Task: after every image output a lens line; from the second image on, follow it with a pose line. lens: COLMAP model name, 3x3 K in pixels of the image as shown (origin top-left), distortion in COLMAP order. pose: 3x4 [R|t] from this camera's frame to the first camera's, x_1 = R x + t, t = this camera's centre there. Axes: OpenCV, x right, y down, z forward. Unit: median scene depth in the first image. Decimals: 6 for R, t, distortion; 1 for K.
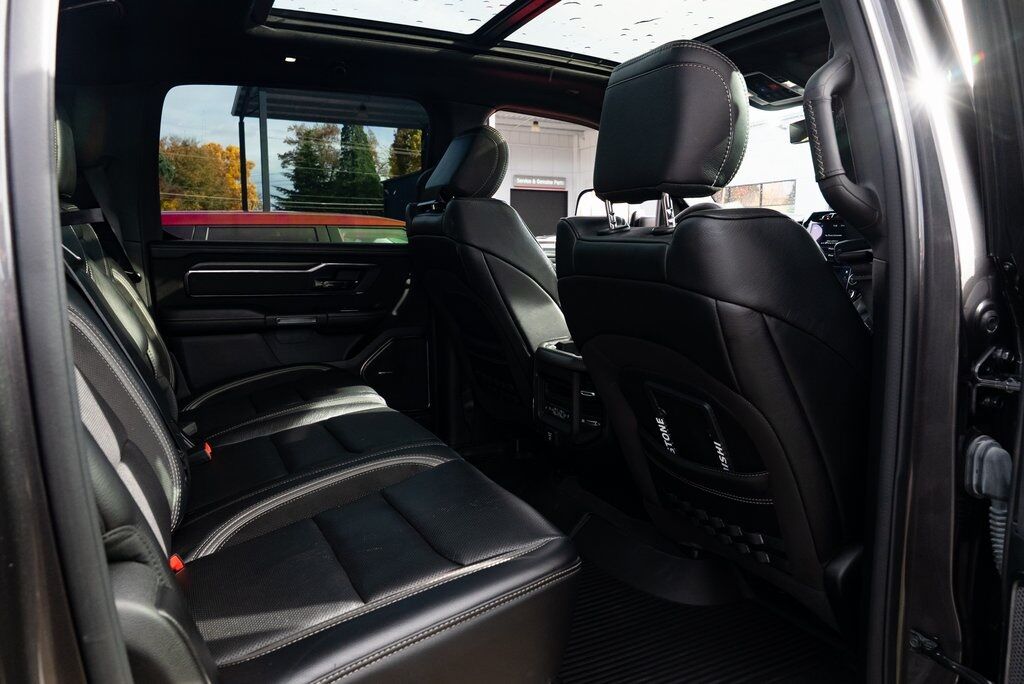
lens RADIAL K [[694.1, 0, 512.0], [0, 694.1, 342.0], [0, 0, 1]] dist [-0.036129, 0.026115]
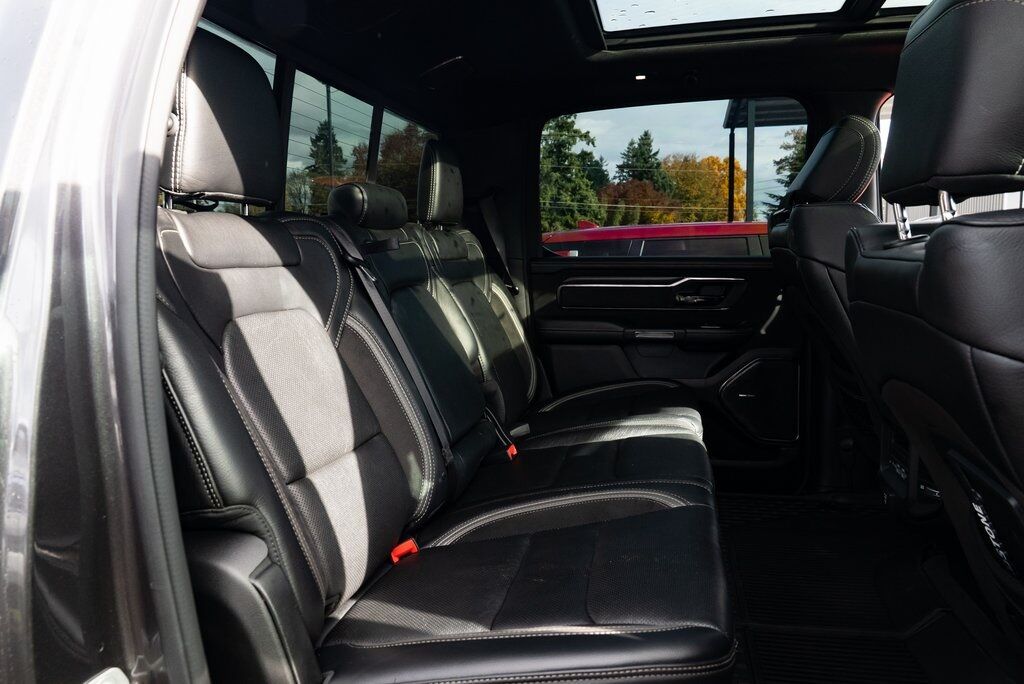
lens RADIAL K [[694.1, 0, 512.0], [0, 694.1, 342.0], [0, 0, 1]] dist [-0.036129, 0.026115]
pose [[0.780864, 0.056971, -0.622098, 0.206309], [-0.063784, 0.997899, 0.011325, -0.025453], [0.621437, 0.030837, 0.782857, 0.116493]]
